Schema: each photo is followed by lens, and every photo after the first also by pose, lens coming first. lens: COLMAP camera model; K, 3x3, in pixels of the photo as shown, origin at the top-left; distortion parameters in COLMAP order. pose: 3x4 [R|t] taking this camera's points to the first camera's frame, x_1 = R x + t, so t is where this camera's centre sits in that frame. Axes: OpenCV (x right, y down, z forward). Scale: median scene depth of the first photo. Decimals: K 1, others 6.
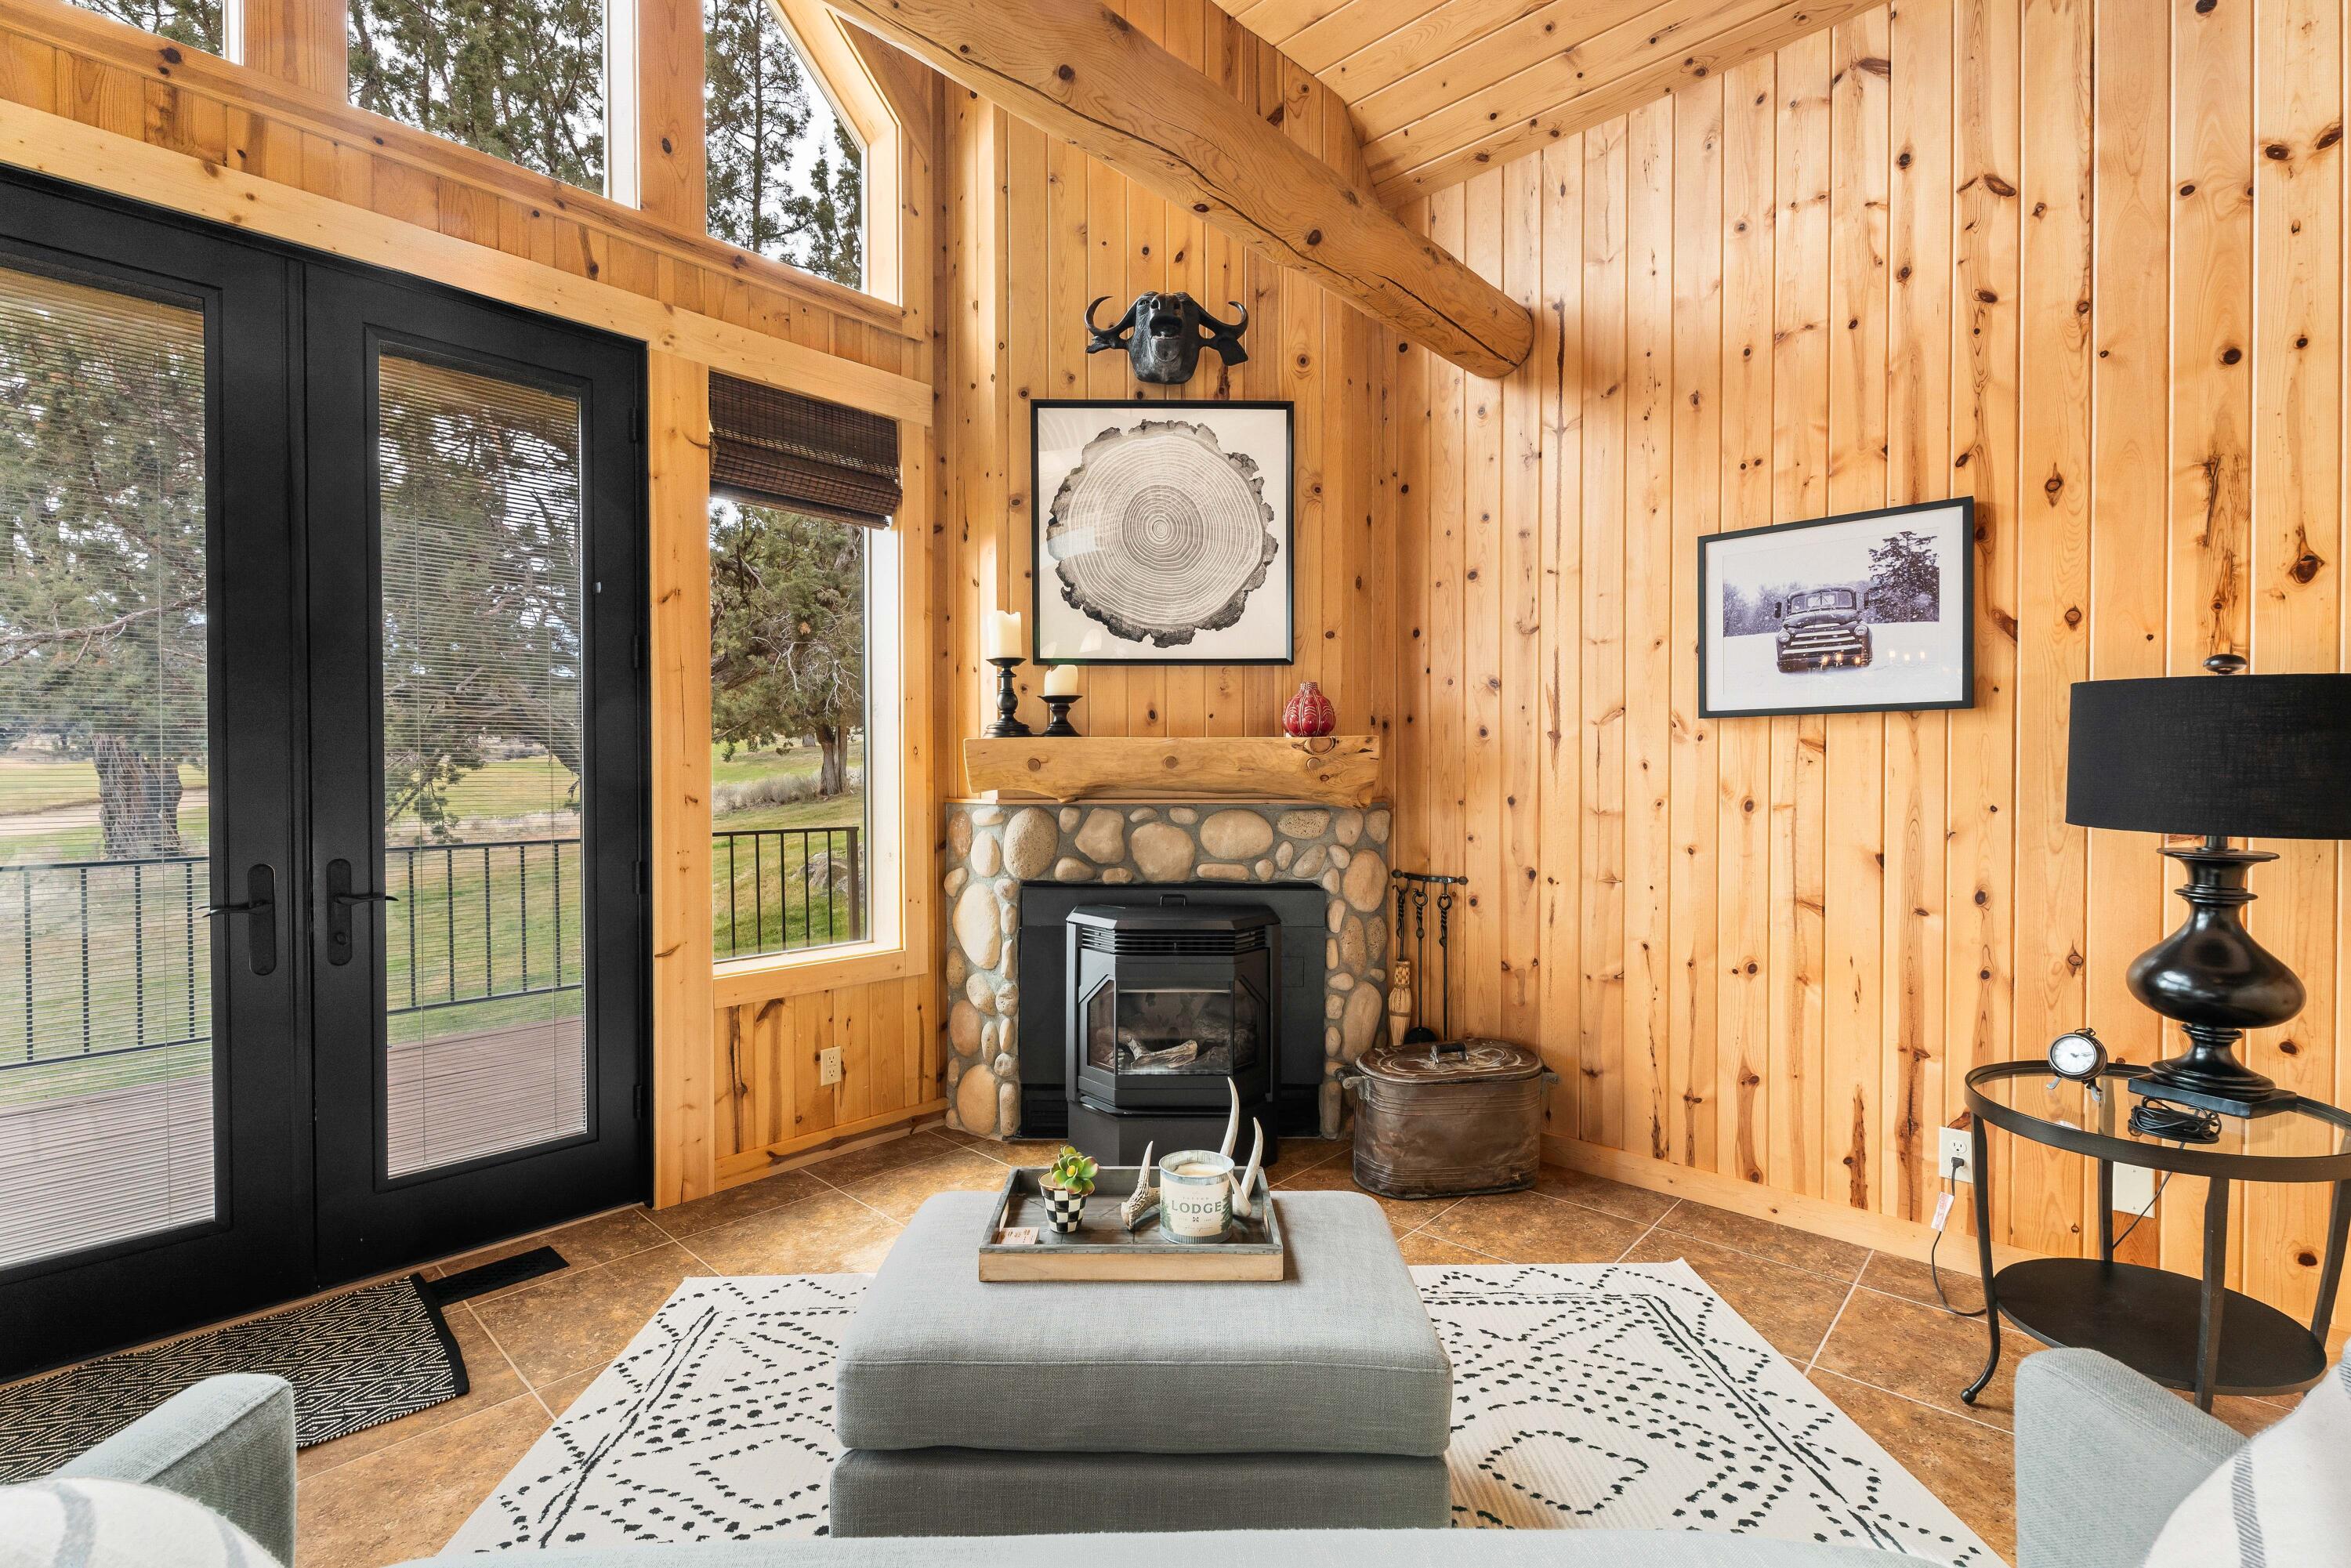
lens RADIAL K [[1048.4, 0, 1167.1], [0, 1048.4, 781.8], [0, 0, 1]] dist [-0.006993, 0.007165]
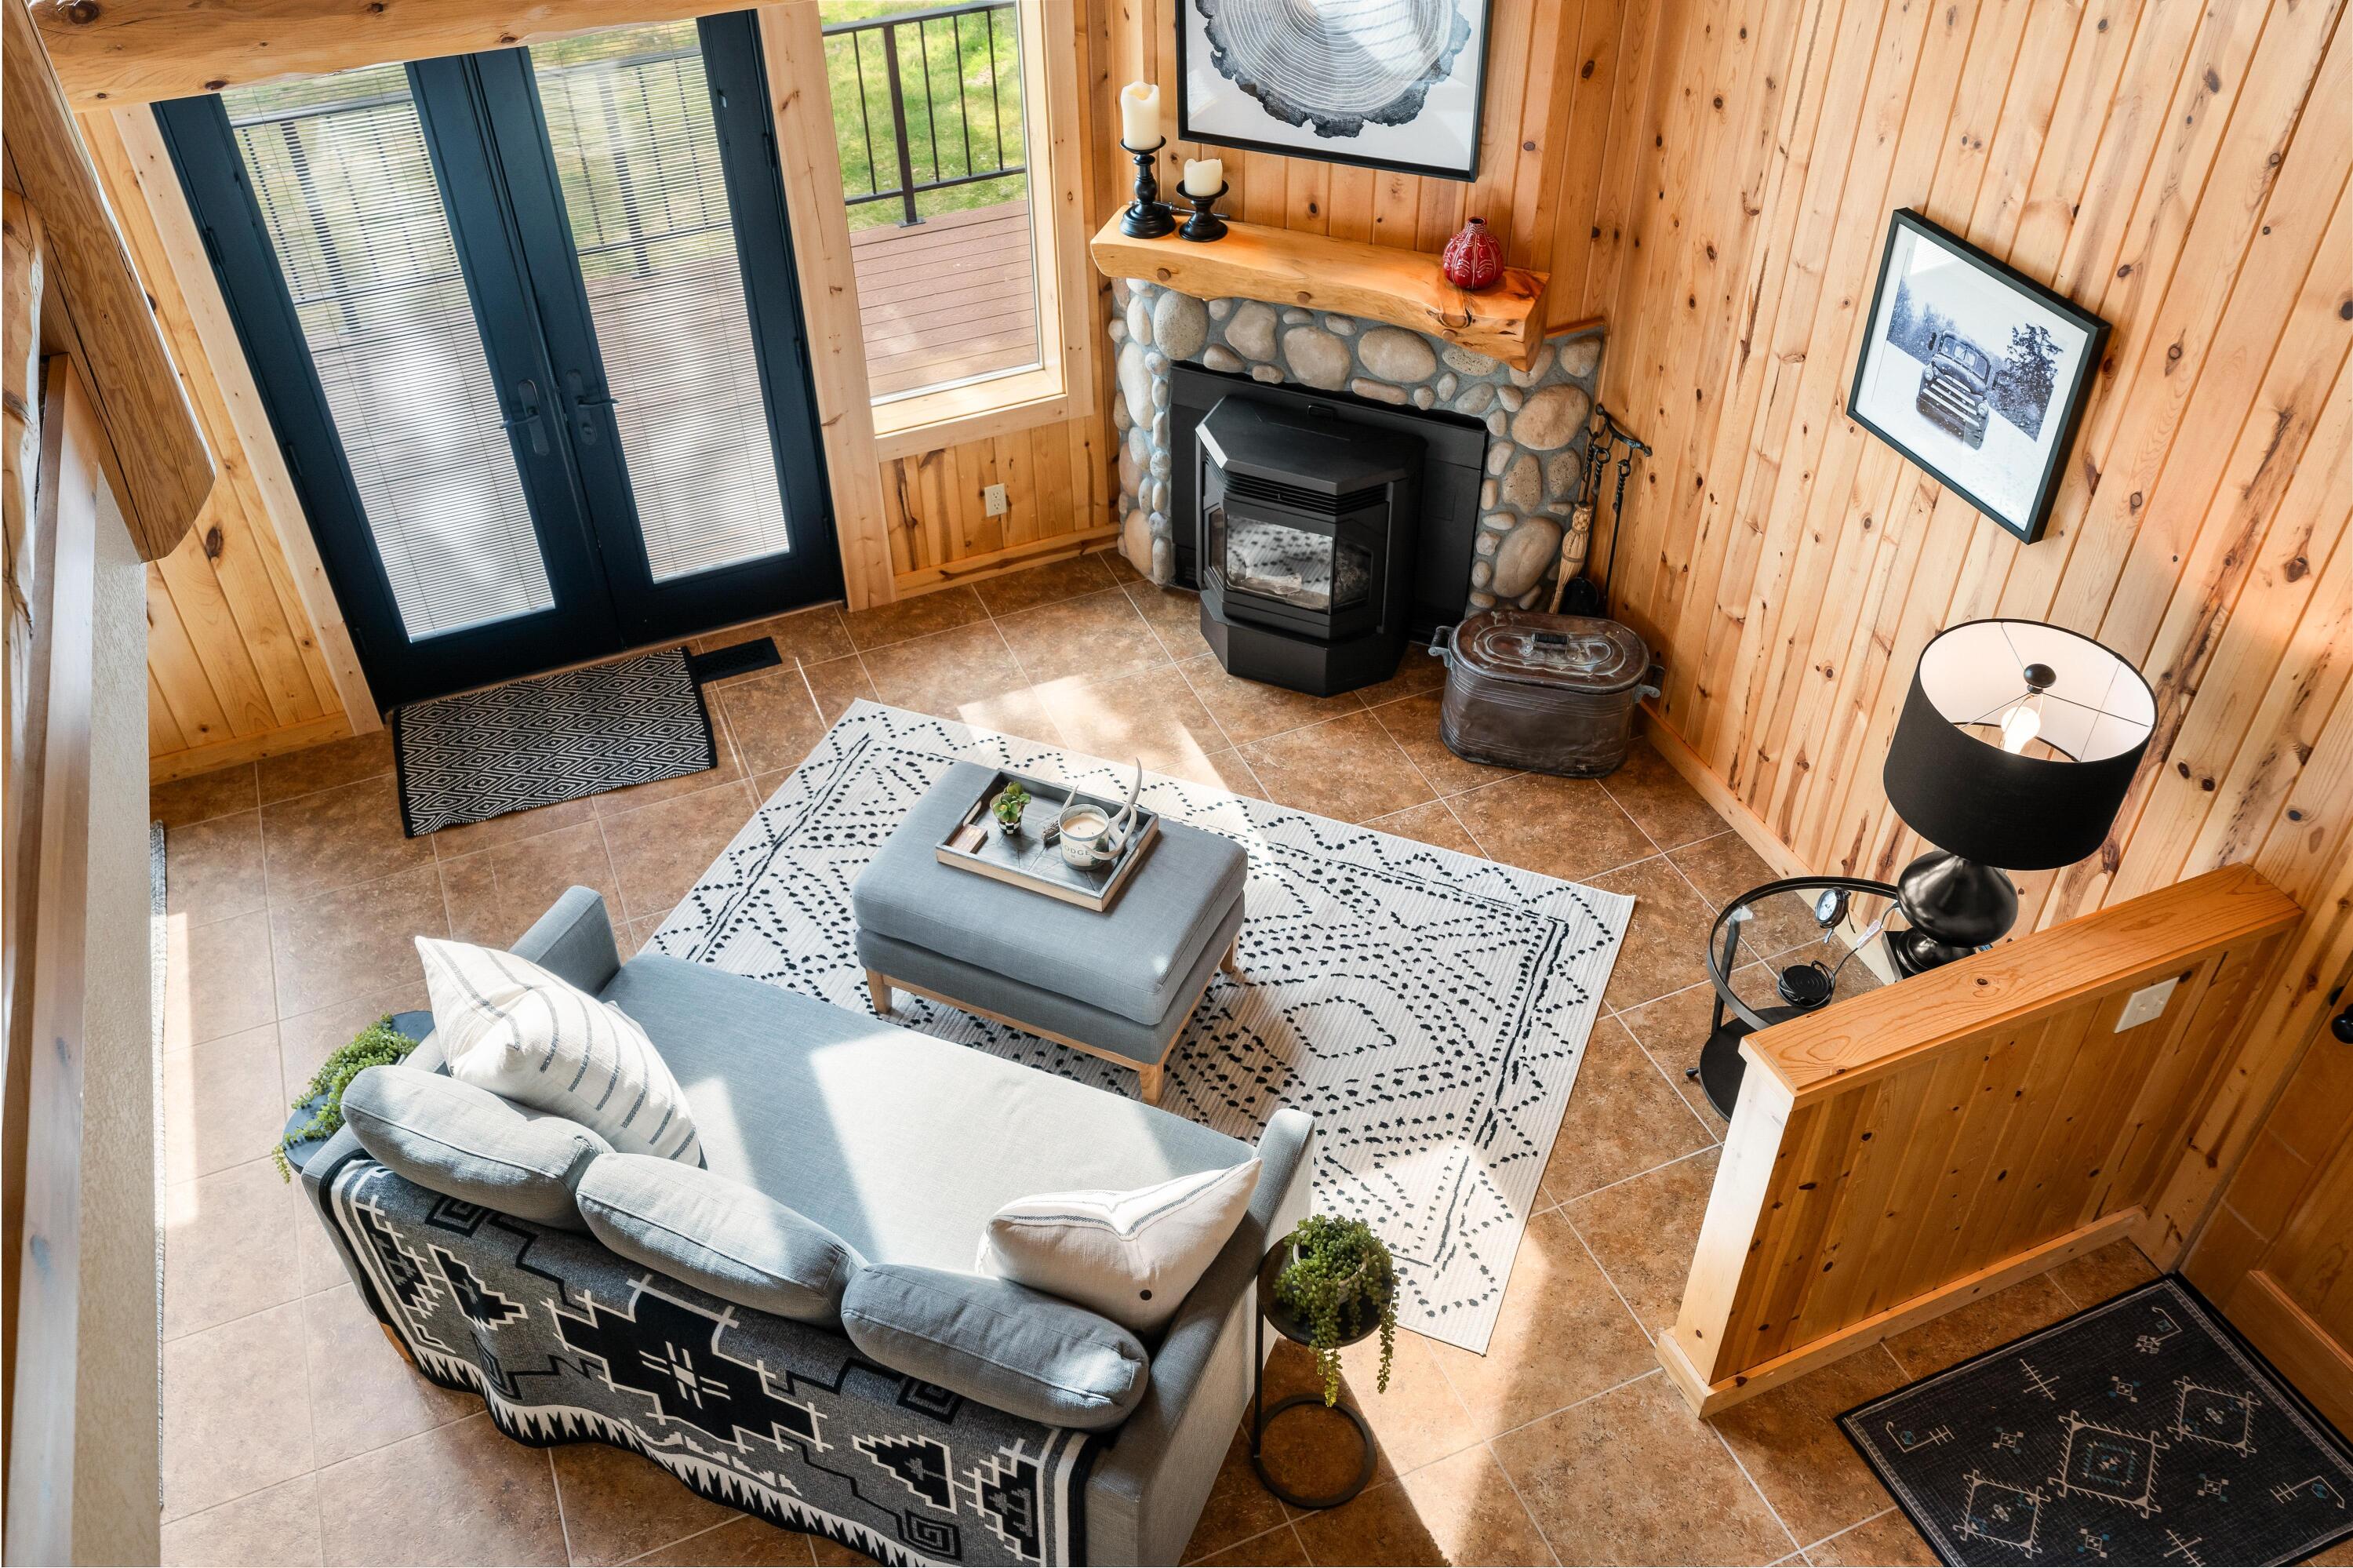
lens RADIAL K [[1893.4, 0, 1167.6], [0, 1893.4, 783.8], [0, 0, 1]] dist [-0.023229, 0.065240]
pose [[0.912802, 0.258648, -0.316060, 0.508542], [0.008961, 0.761022, 0.648664, -0.741163], [0.408304, -0.594935, 0.692344, -0.407814]]
